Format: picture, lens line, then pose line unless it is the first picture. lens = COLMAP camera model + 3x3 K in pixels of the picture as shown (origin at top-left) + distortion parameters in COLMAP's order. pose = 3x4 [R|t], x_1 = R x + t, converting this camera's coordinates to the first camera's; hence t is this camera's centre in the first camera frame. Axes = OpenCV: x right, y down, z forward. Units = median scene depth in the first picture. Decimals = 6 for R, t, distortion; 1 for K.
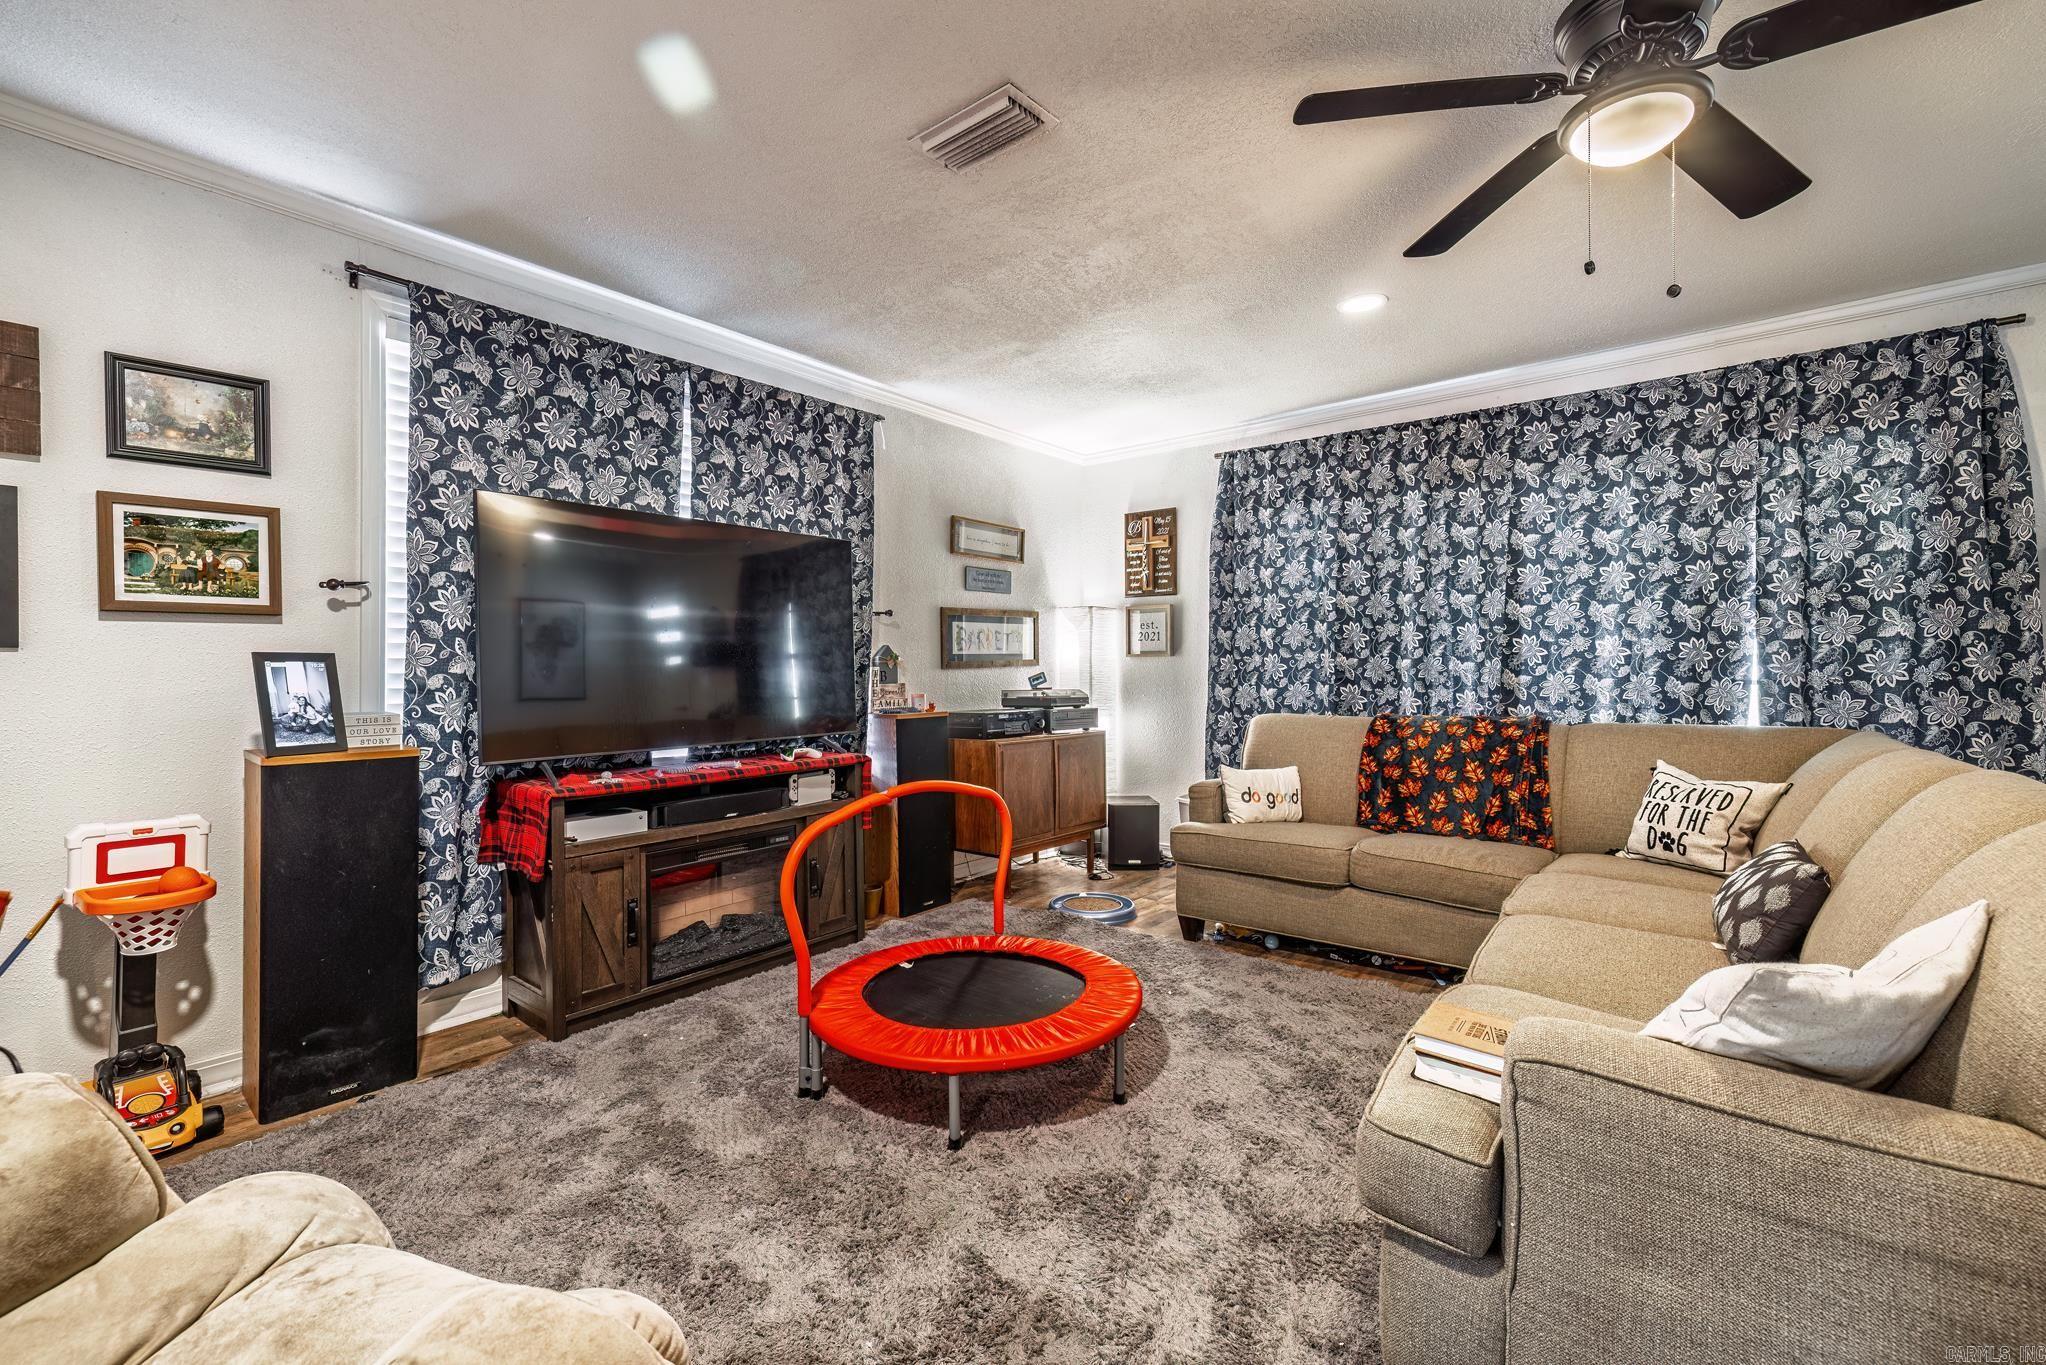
lens RADIAL K [[868.6, 0, 1031.6], [0, 868.6, 674.4], [0, 0, 1]] dist [0.001568, 0.000365]
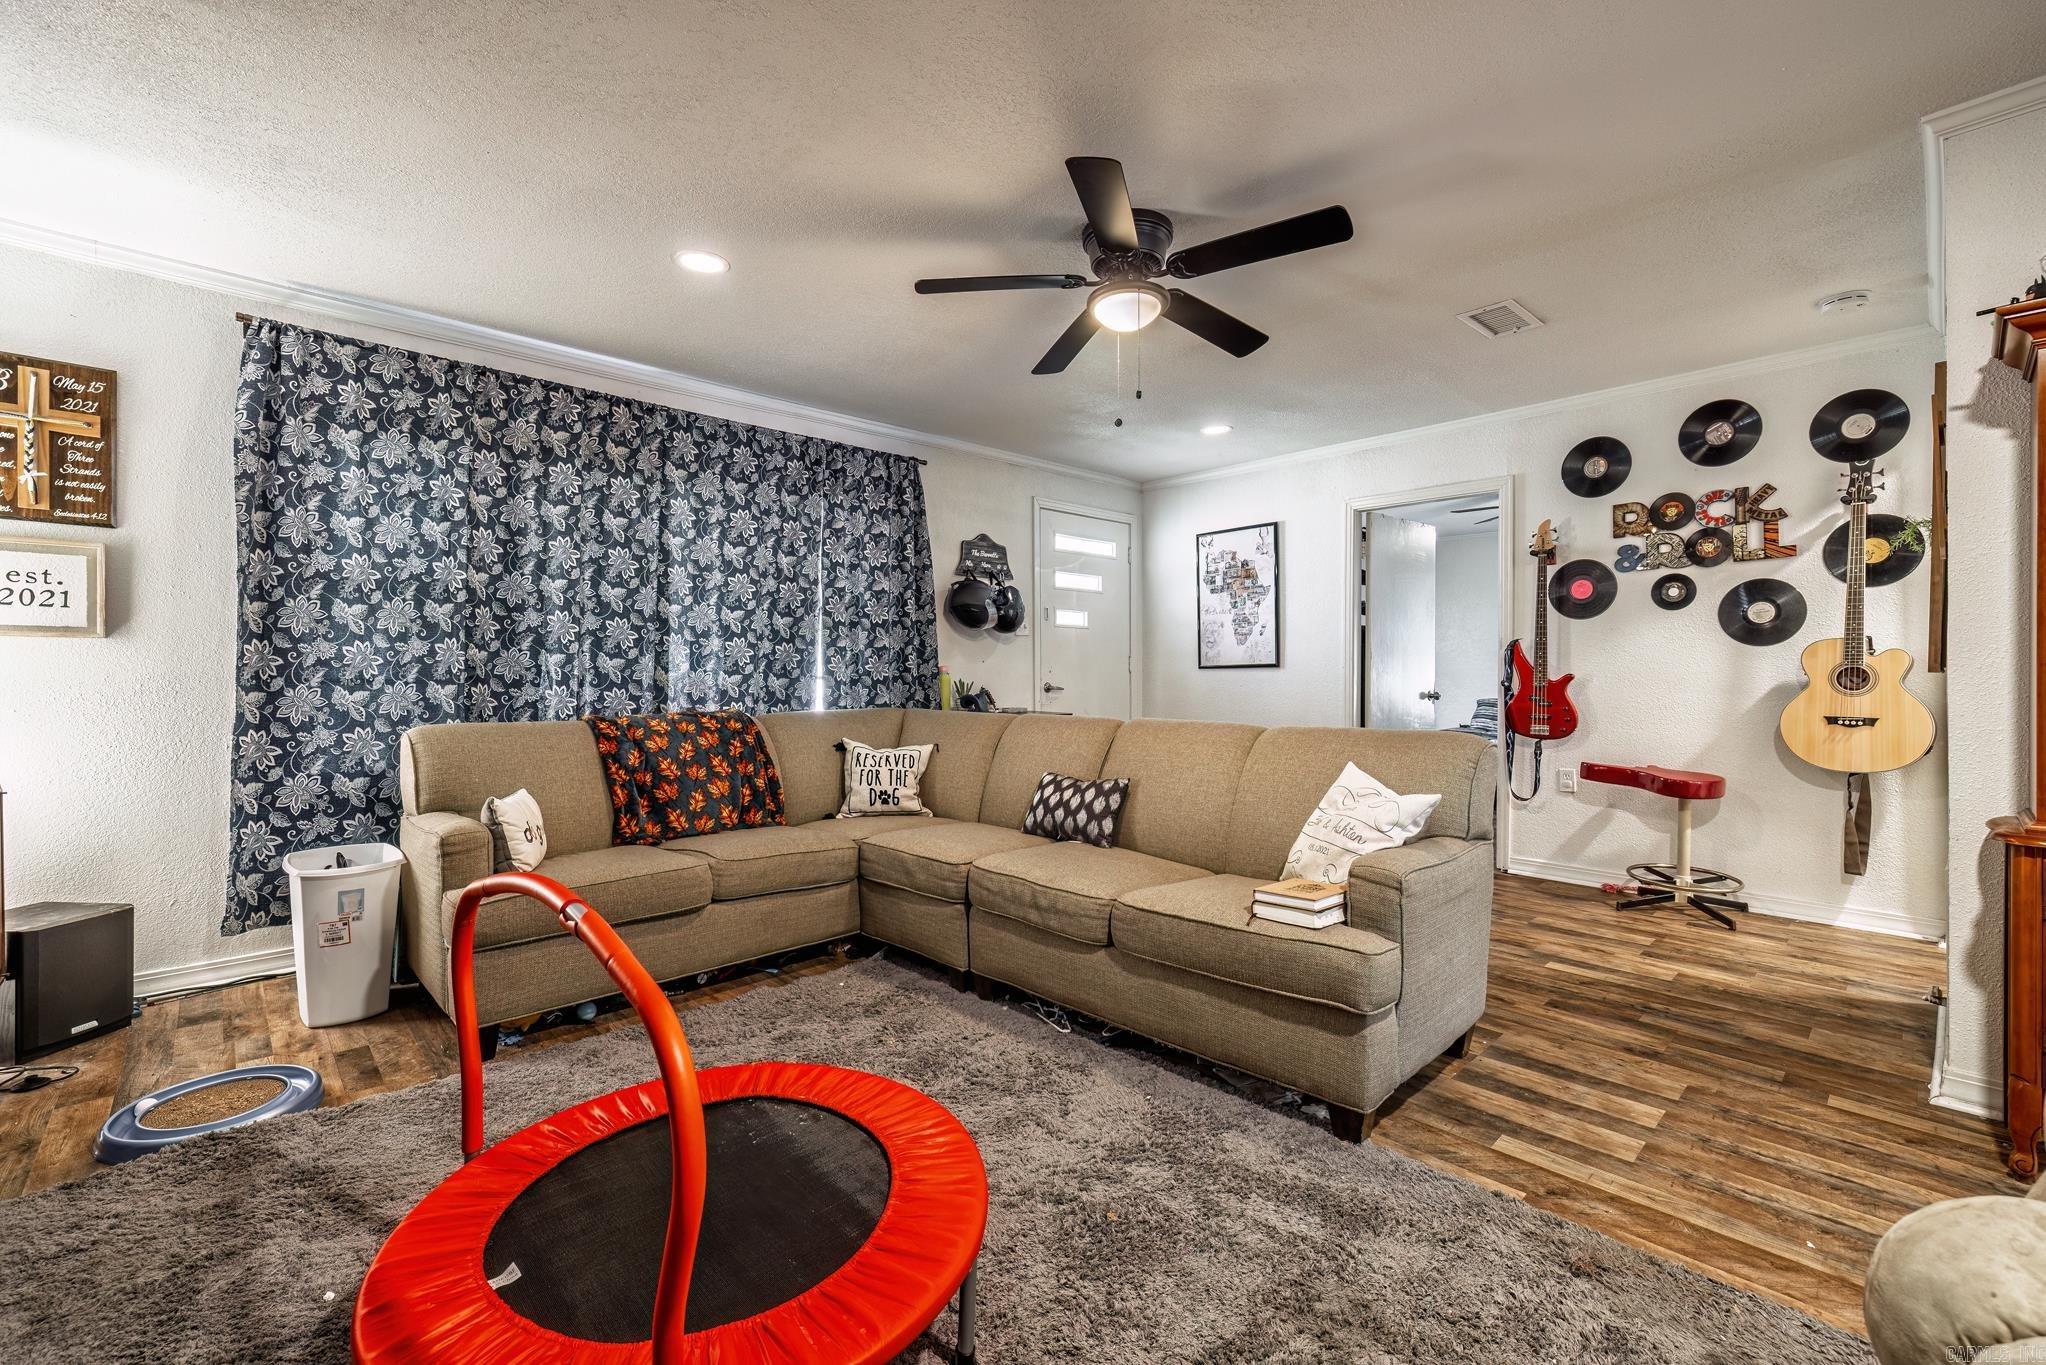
lens RADIAL K [[868.6, 0, 1031.6], [0, 868.6, 674.4], [0, 0, 1]] dist [0.001568, 0.000365]
pose [[0.126345, -0.000872, 0.991986, -0.405908], [0.000799, 0.999999, 0.000777, 0.003135], [-0.991986, 0.000695, 0.126345, 0.448661]]
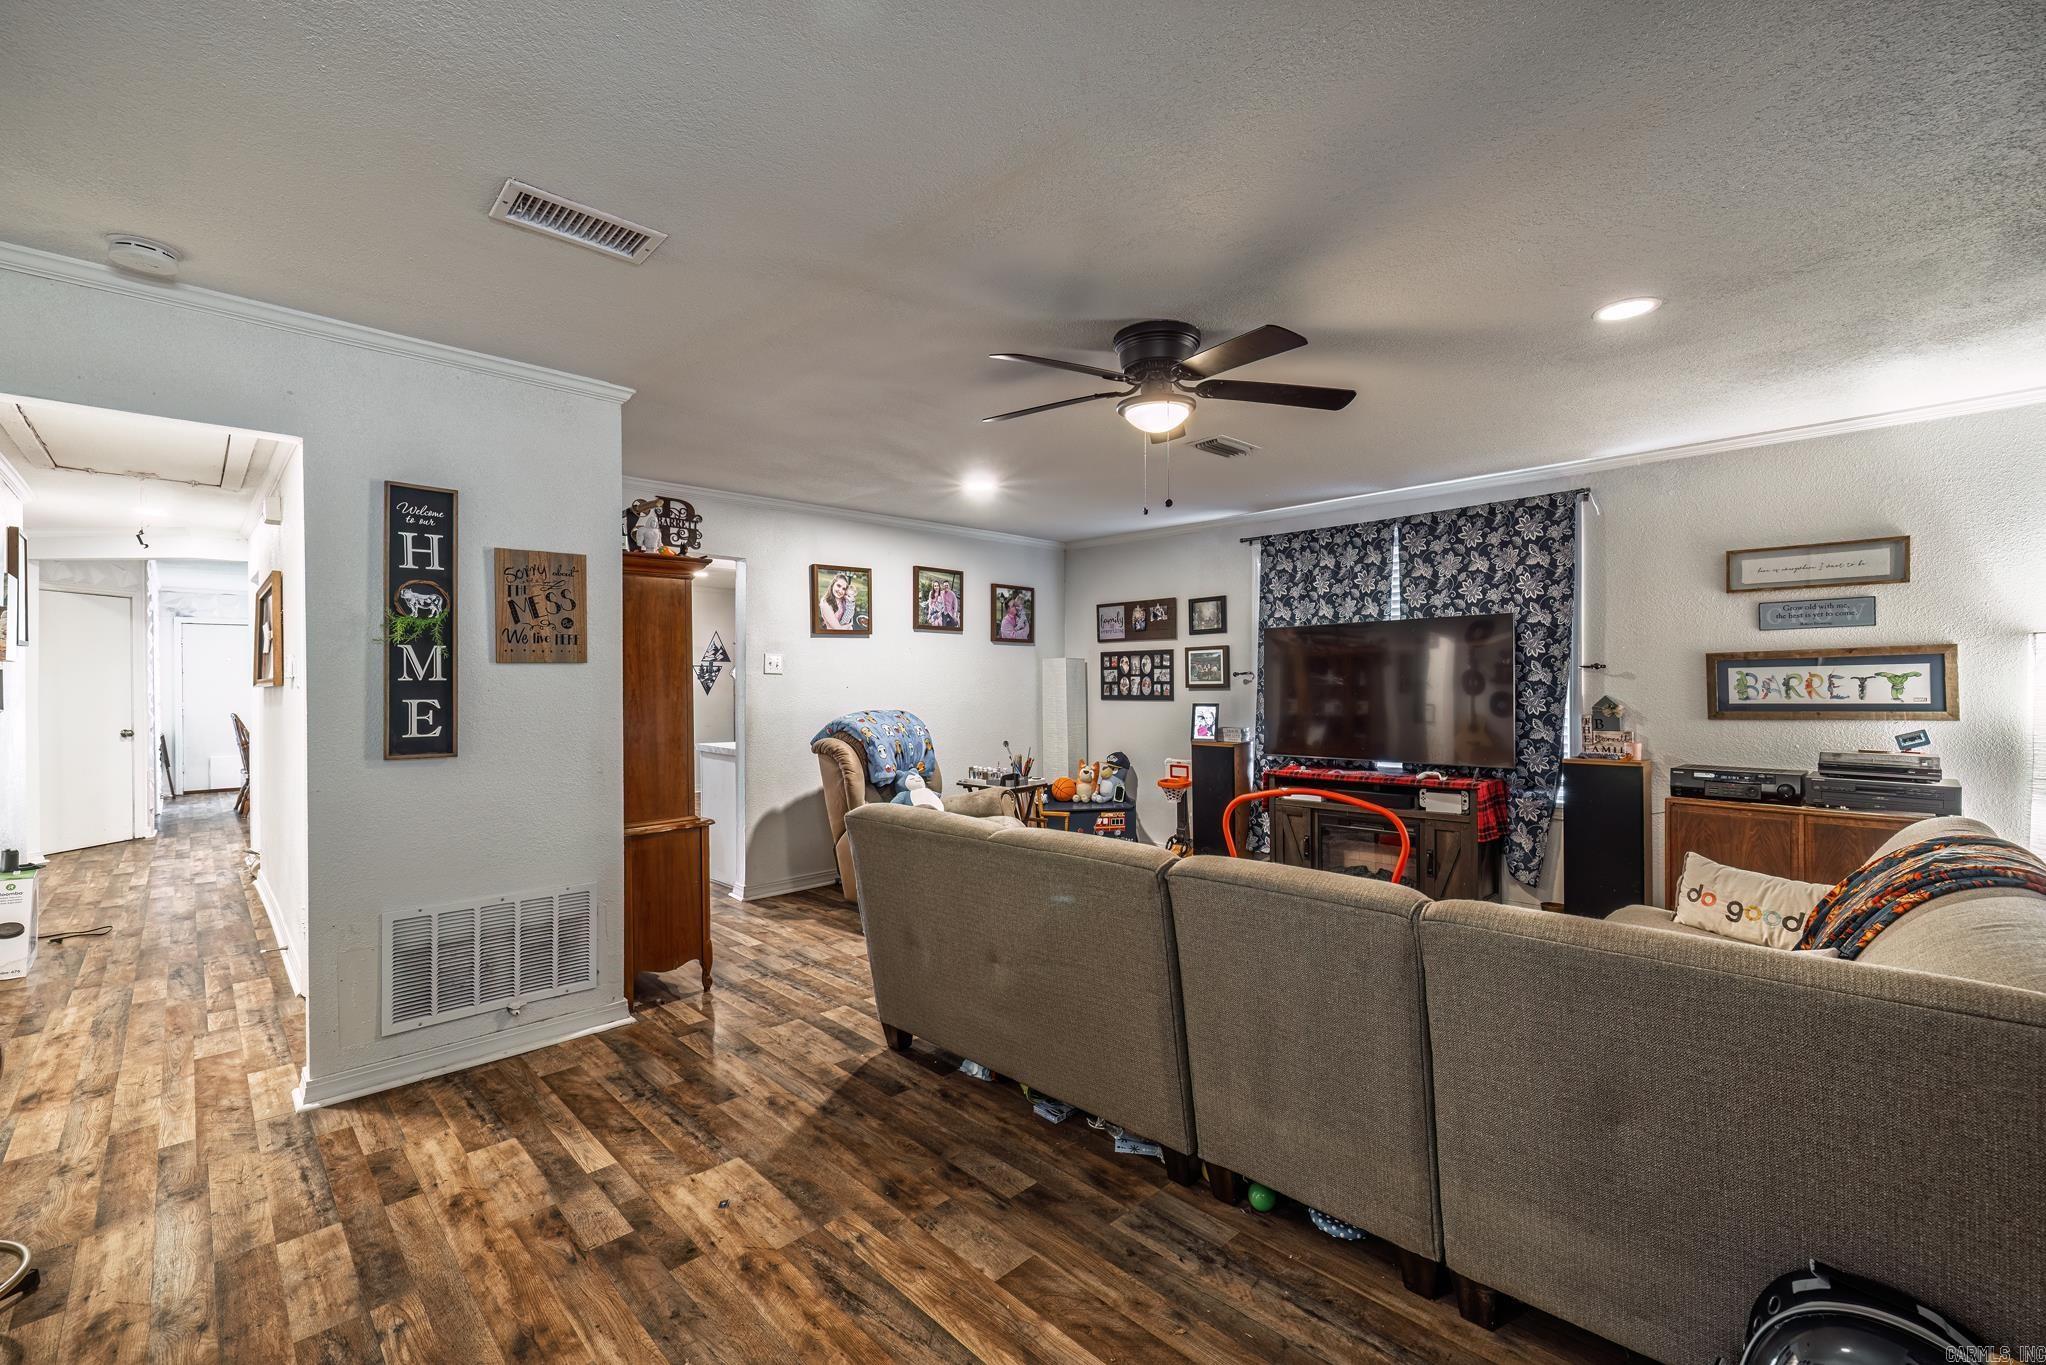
lens RADIAL K [[868.6, 0, 1031.6], [0, 868.6, 674.4], [0, 0, 1]] dist [0.001568, 0.000365]
pose [[-0.116153, 0.001733, -0.993230, 1.036332], [0.004088, 0.999991, 0.001267, -0.067019], [0.993223, -0.003913, -0.116159, 0.440706]]
